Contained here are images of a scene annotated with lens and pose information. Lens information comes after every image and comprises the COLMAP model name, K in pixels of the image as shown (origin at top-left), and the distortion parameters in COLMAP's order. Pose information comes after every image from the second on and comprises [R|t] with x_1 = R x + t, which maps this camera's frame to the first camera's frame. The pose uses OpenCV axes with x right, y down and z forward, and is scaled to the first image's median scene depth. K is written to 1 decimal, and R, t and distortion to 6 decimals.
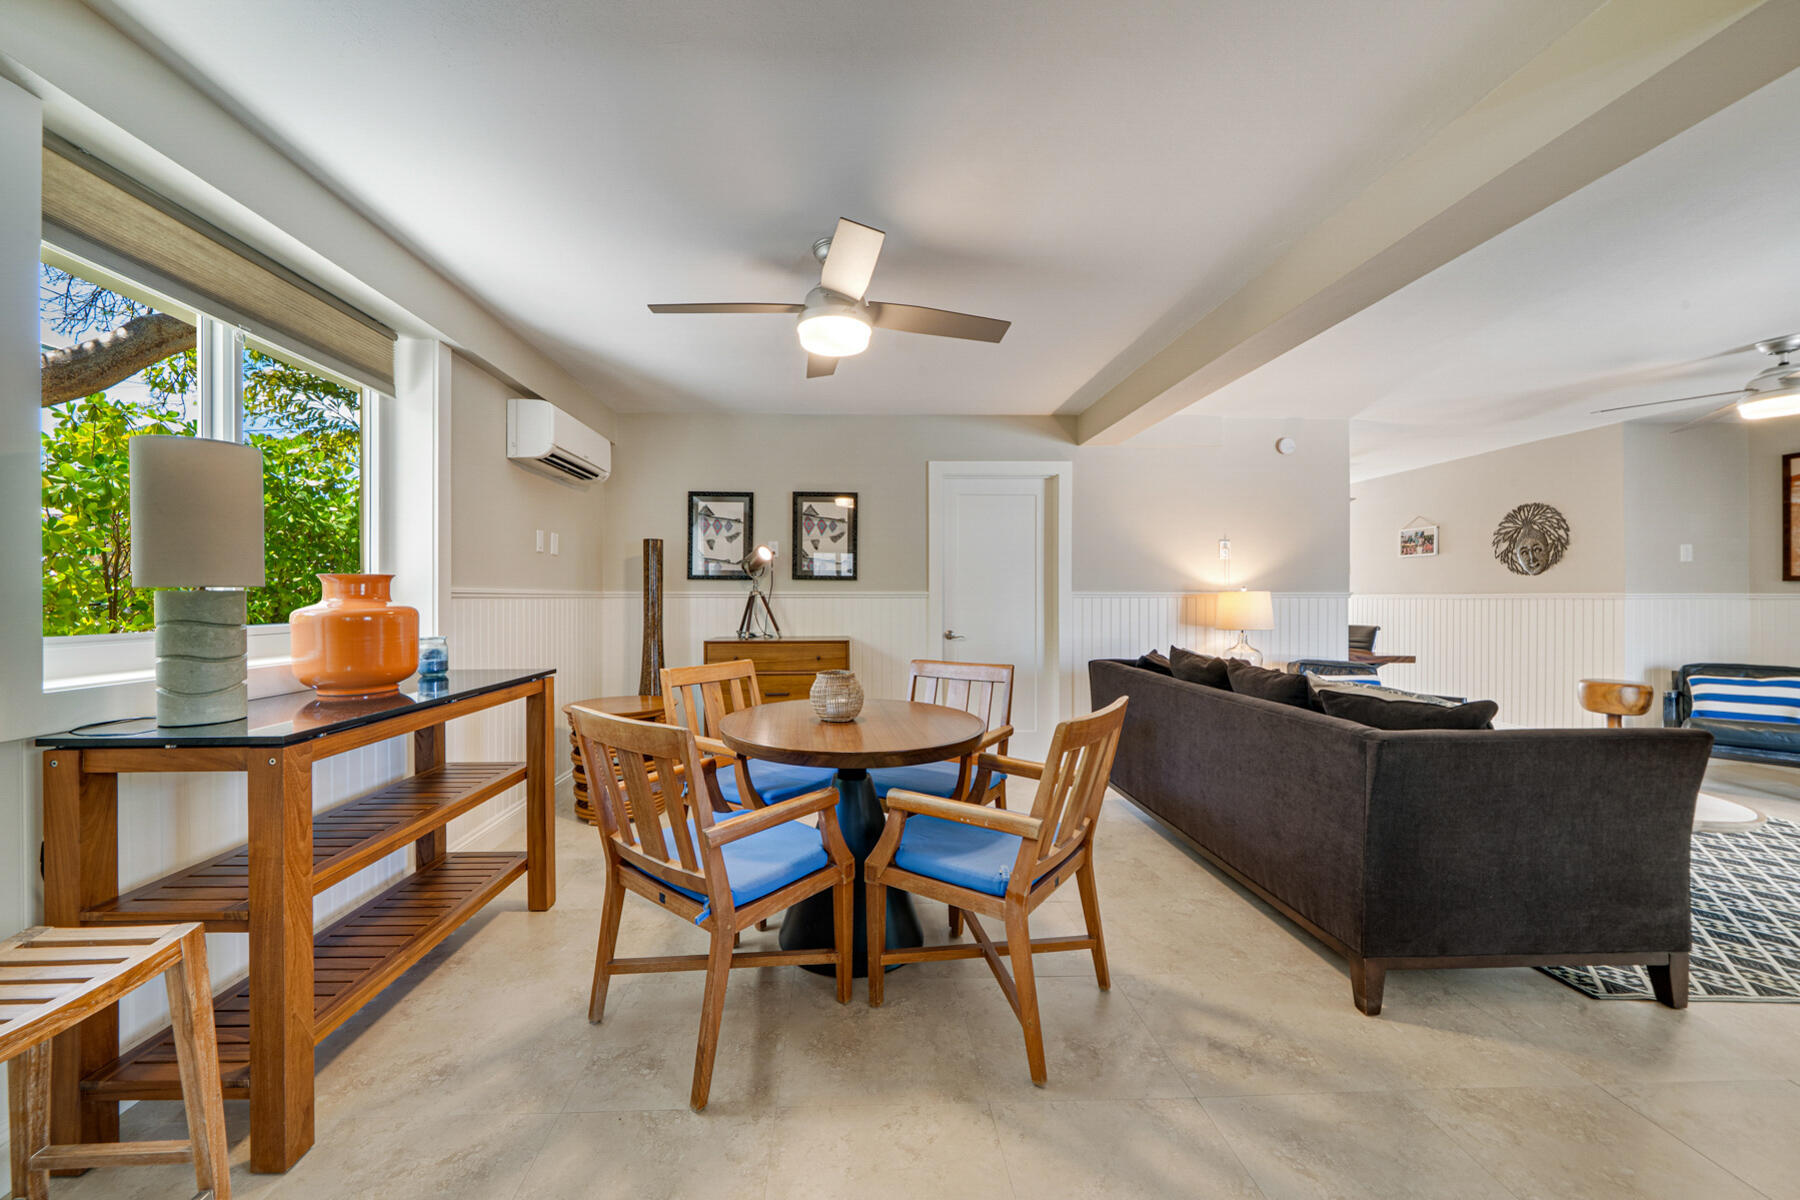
lens RADIAL K [[663.0, 0, 867.5], [0, 663.0, 598.8], [0, 0, 1]] dist [-0.002261, -0.000196]
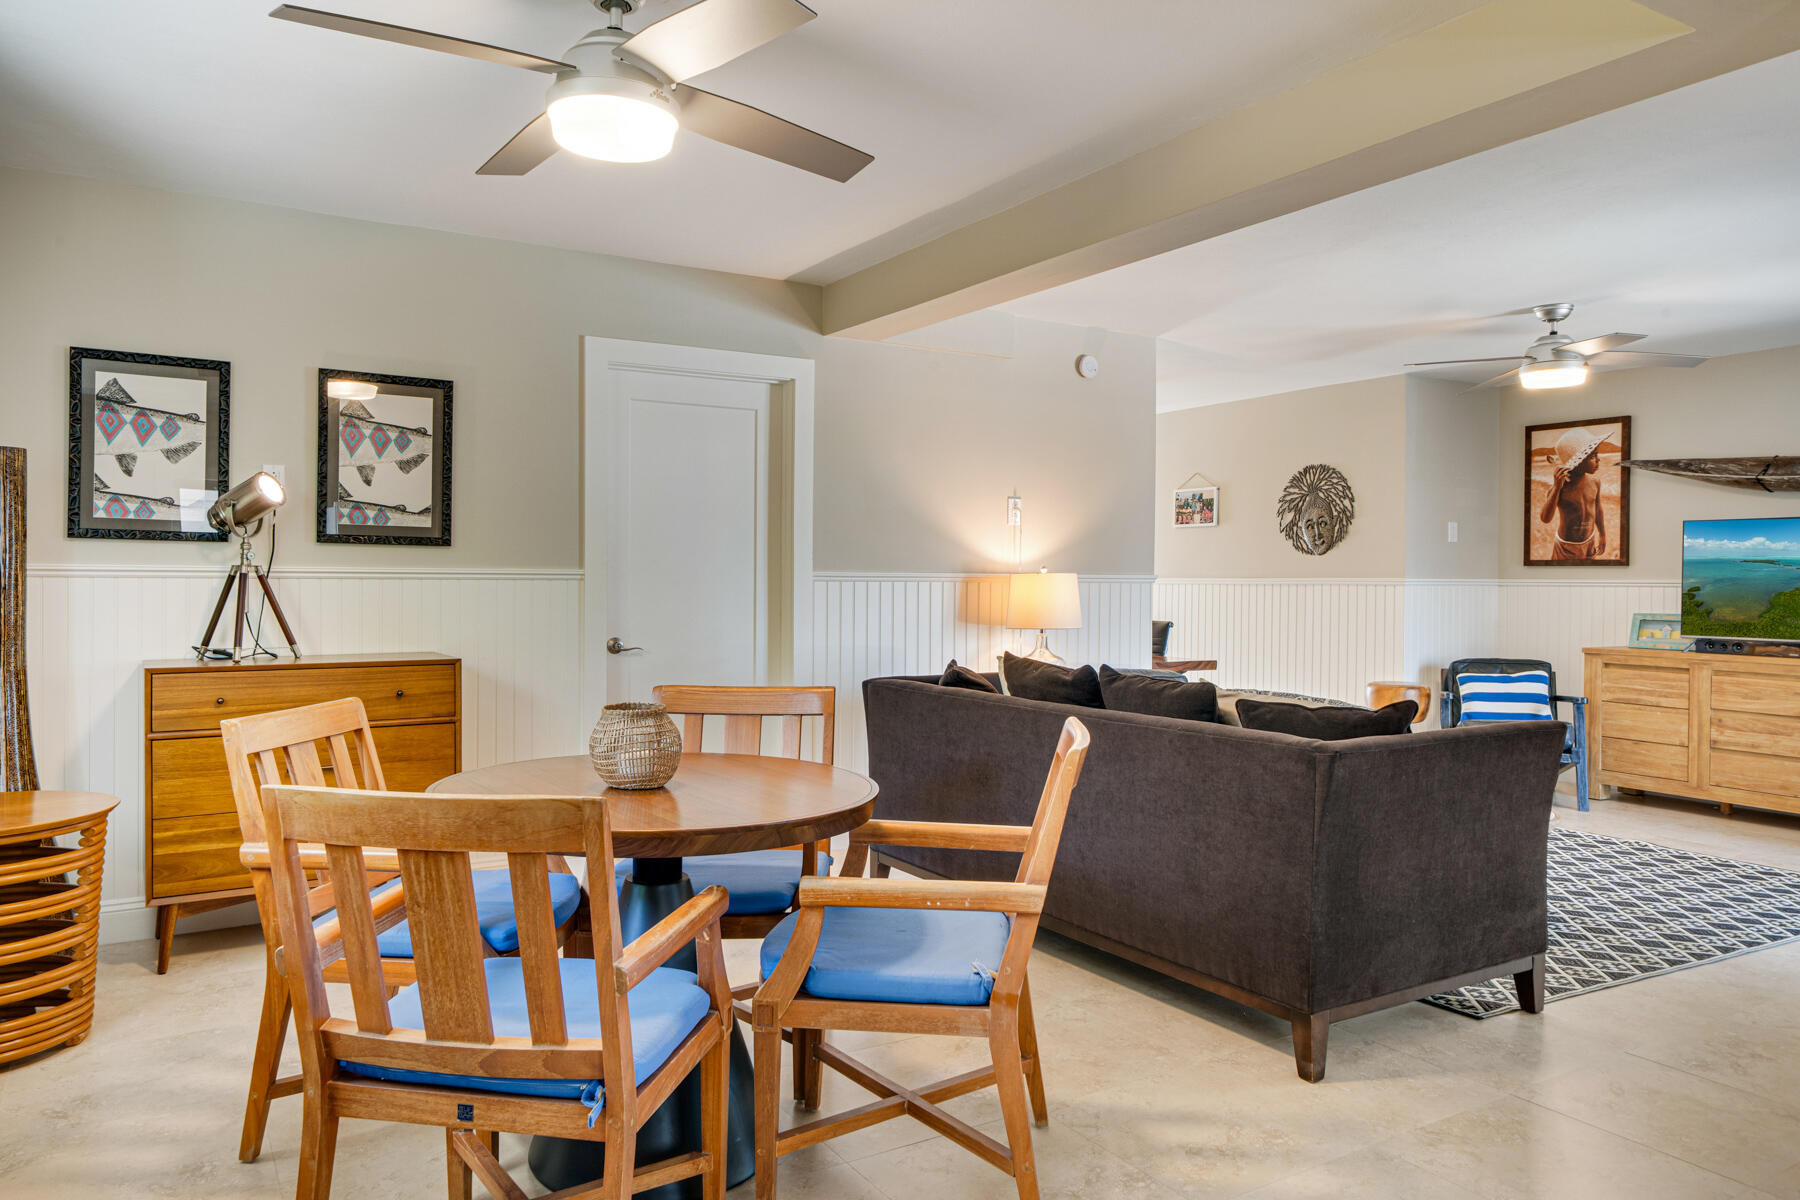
lens RADIAL K [[1226.9, 0, 900.0], [0, 1226.9, 600.0], [0, 0, 1]] dist [0.005288, -0.001486]
pose [[0.866174, -0.003414, 0.499731, -0.231795], [-0.003908, 0.999900, 0.013605, 0.000040], [-0.499728, -0.013737, 0.866074, -0.037828]]
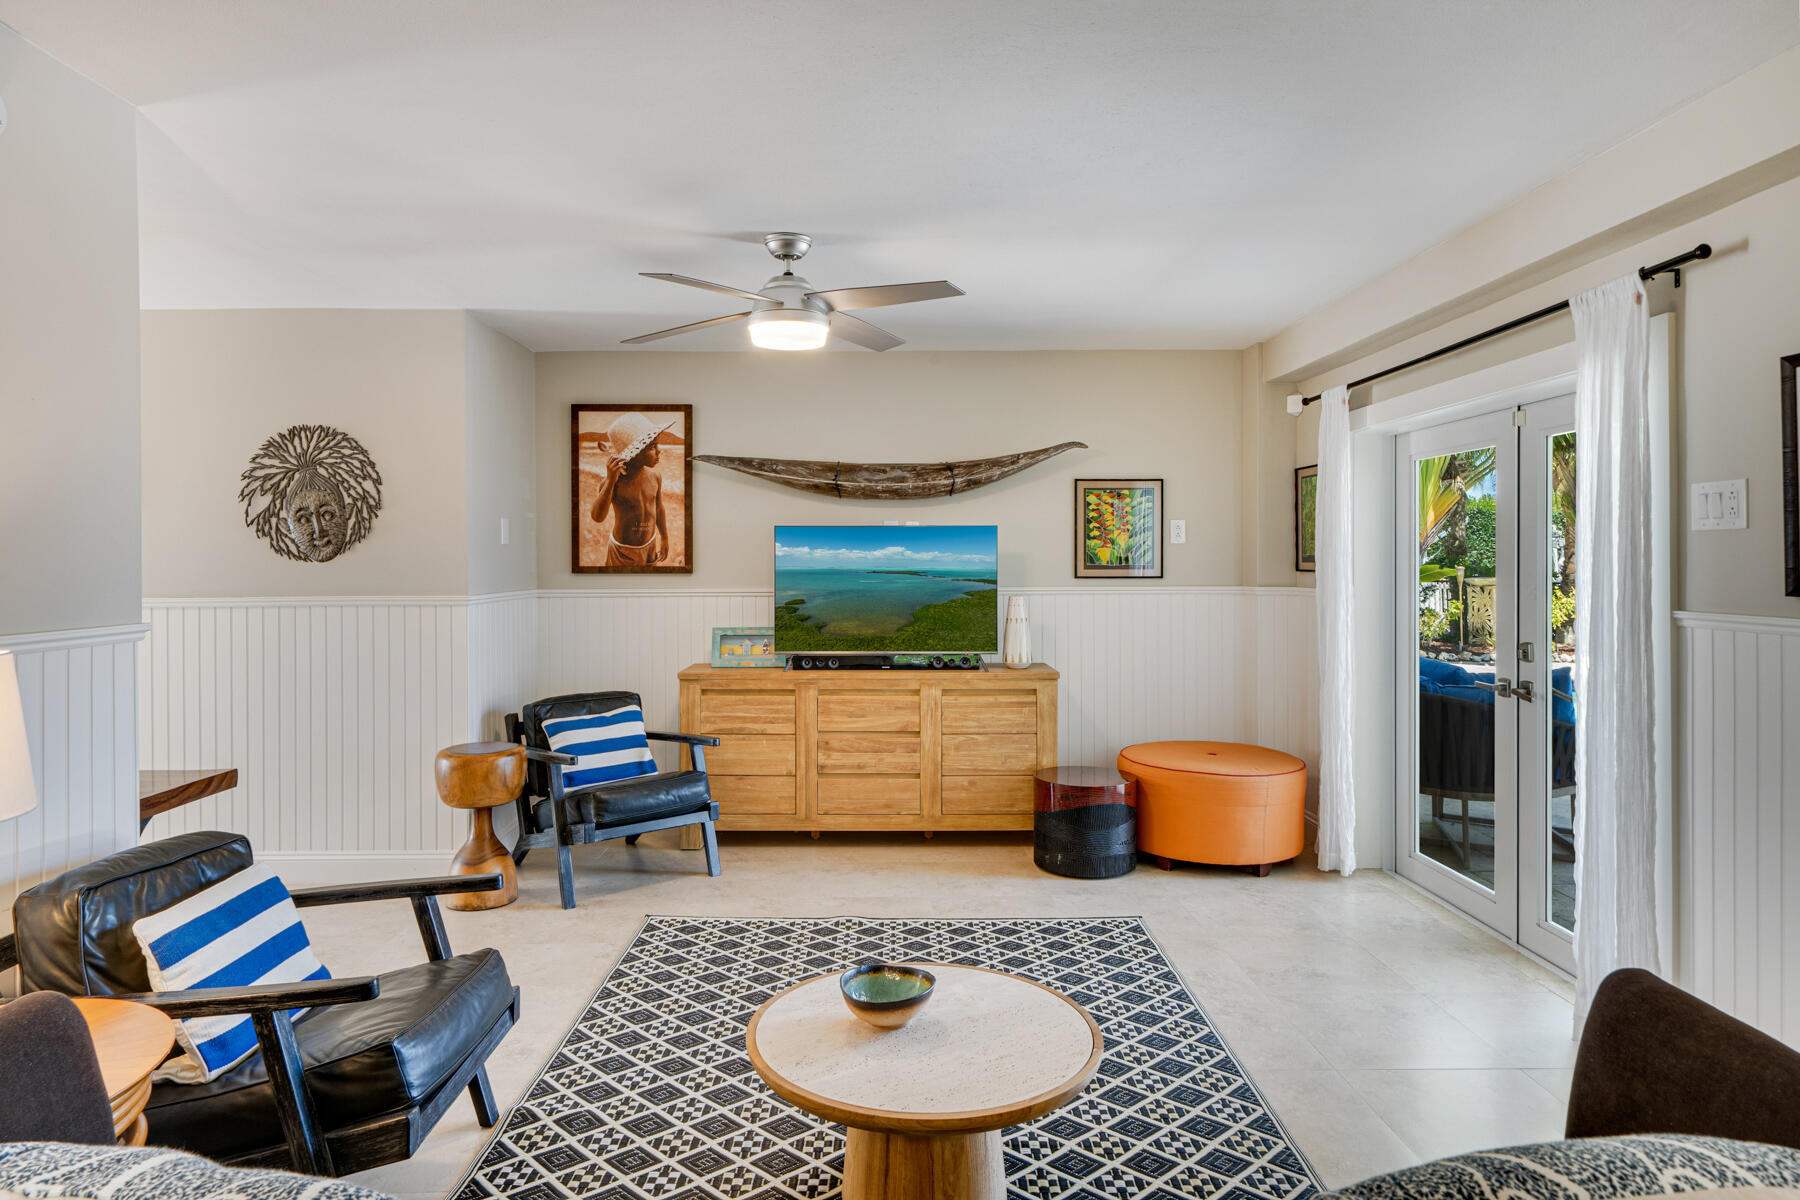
lens RADIAL K [[1058.8, 0, 881.6], [0, 1058.8, 570.0], [0, 0, 1]] dist [0.006907, 0.000663]
pose [[0.023765, -0.010562, 0.999662, 0.234510], [0.007454, 0.999918, 0.010387, -0.048399], [-0.999690, 0.007205, 0.023842, 0.738248]]
